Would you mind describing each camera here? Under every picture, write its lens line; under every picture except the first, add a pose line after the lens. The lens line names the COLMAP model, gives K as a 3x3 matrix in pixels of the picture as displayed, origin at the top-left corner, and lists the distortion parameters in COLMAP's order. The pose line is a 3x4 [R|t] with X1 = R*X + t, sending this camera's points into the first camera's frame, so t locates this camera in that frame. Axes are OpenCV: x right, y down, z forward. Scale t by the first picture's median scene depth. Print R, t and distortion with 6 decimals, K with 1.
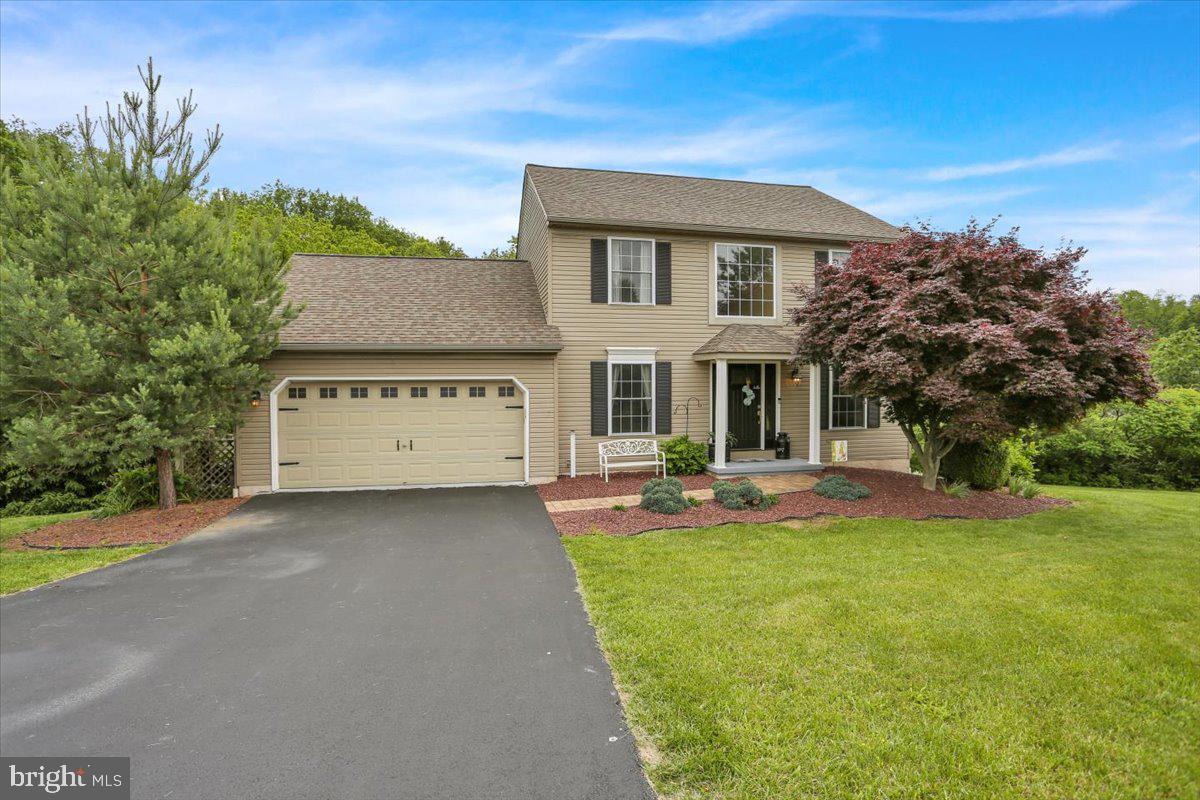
lens RADIAL K [[589.9, 0, 577.8], [0, 589.9, 395.7], [0, 0, 1]] dist [-0.076112, 0.031222]
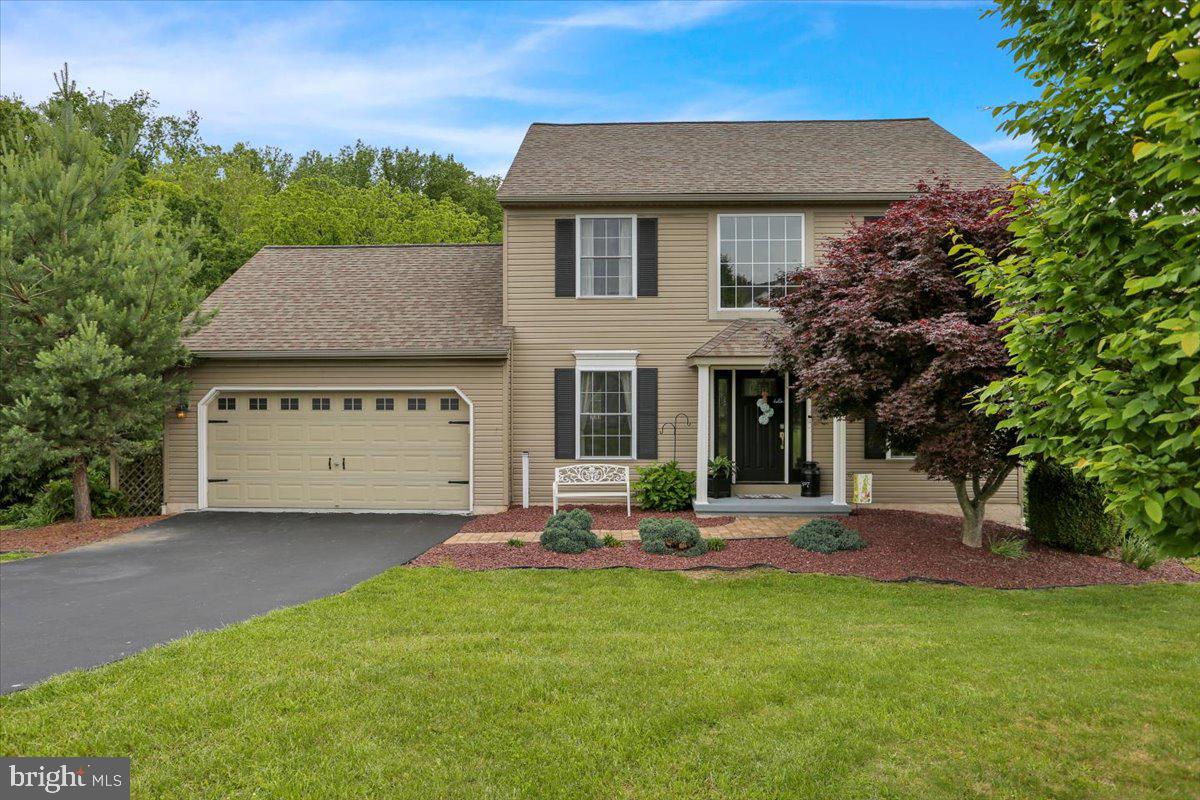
lens RADIAL K [[799.5, 0, 565.1], [0, 799.5, 397.0], [0, 0, 1]] dist [-0.030368, 0.000803]
pose [[0.966516, 0.005746, -0.256542, 0.359866], [-0.008623, 0.999912, -0.010089, -0.007699], [0.256462, 0.011963, 0.966480, -0.083540]]
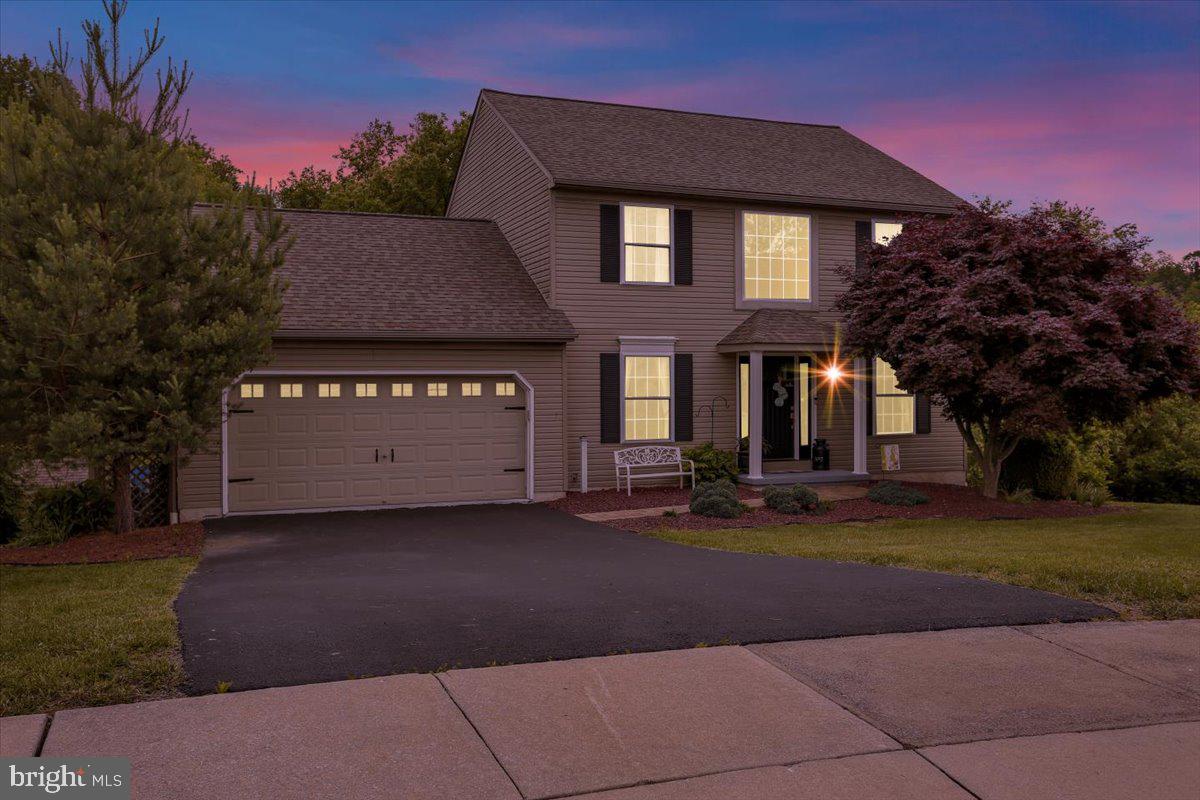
lens RADIAL K [[1001.2, 0, 567.7], [0, 1001.2, 398.8], [0, 0, 1]] dist [-0.003642, 0.008014]
pose [[0.987651, -0.003268, 0.156633, -0.270634], [0.005083, 0.999924, -0.011191, 0.023682], [-0.156585, 0.011849, 0.987593, -0.420429]]
